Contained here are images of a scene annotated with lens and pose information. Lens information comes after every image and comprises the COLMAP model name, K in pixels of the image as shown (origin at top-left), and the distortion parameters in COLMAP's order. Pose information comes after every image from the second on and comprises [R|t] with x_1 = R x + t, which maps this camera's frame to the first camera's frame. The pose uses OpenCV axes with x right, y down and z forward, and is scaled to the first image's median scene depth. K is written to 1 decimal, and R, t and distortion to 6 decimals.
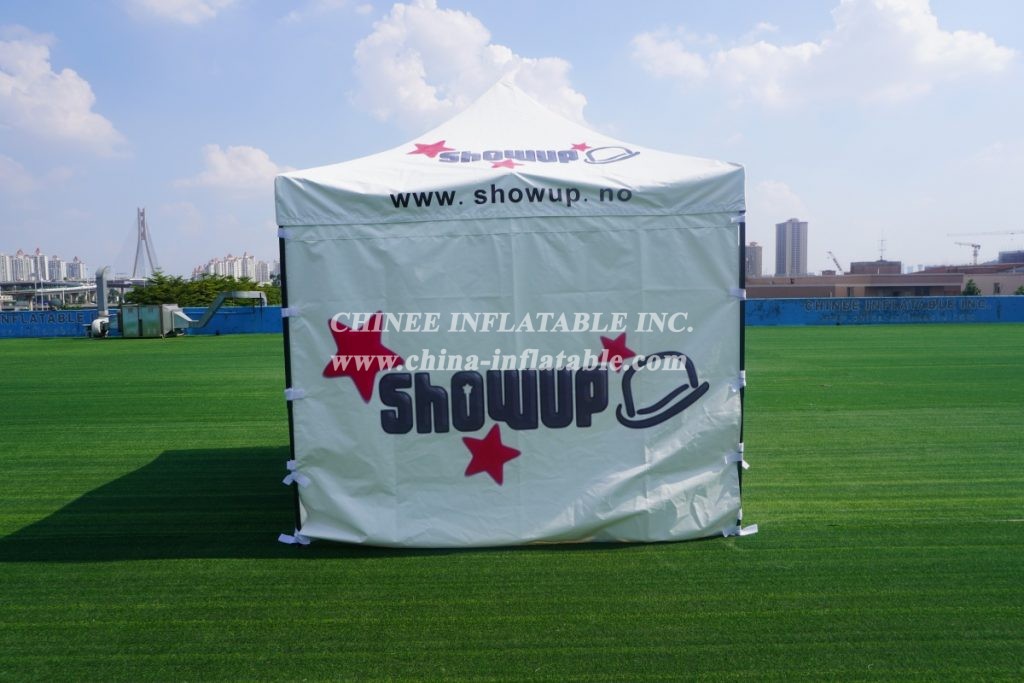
lens RADIAL K [[681.7, 0, 509.8], [0, 681.7, 359.9], [0, 0, 1]] dist [-0.068991, 0.054814]
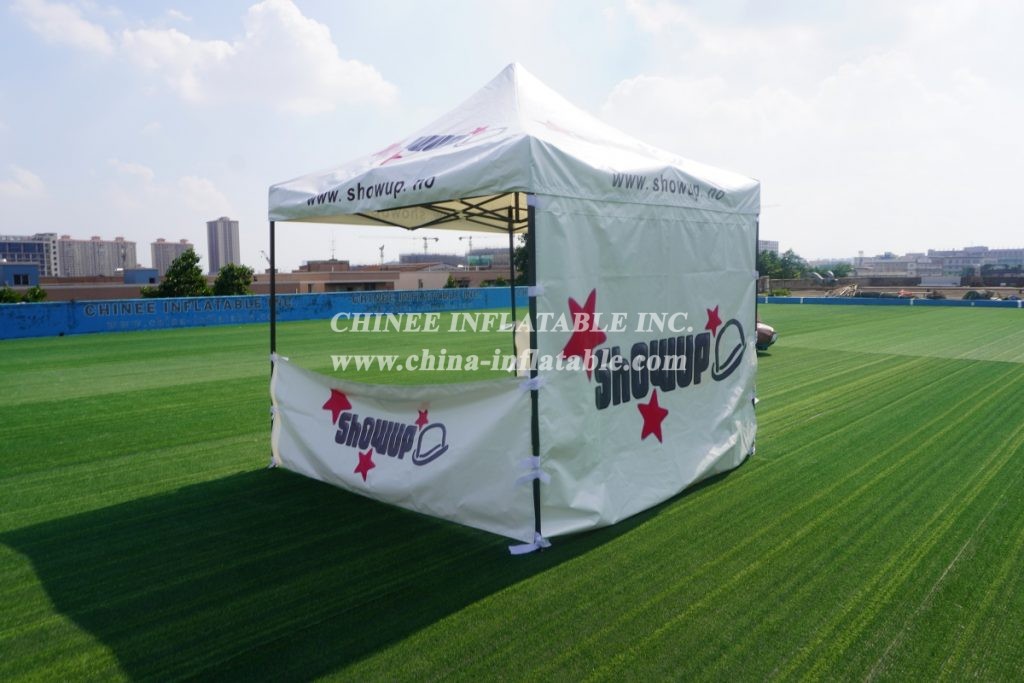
lens RADIAL K [[681.7, 0, 509.8], [0, 681.7, 359.9], [0, 0, 1]] dist [-0.068991, 0.054814]
pose [[0.707073, -0.081418, 0.702438, -0.980535], [0.079543, 0.996203, 0.035399, -0.014202], [-0.702653, 0.030845, 0.710864, 0.385200]]
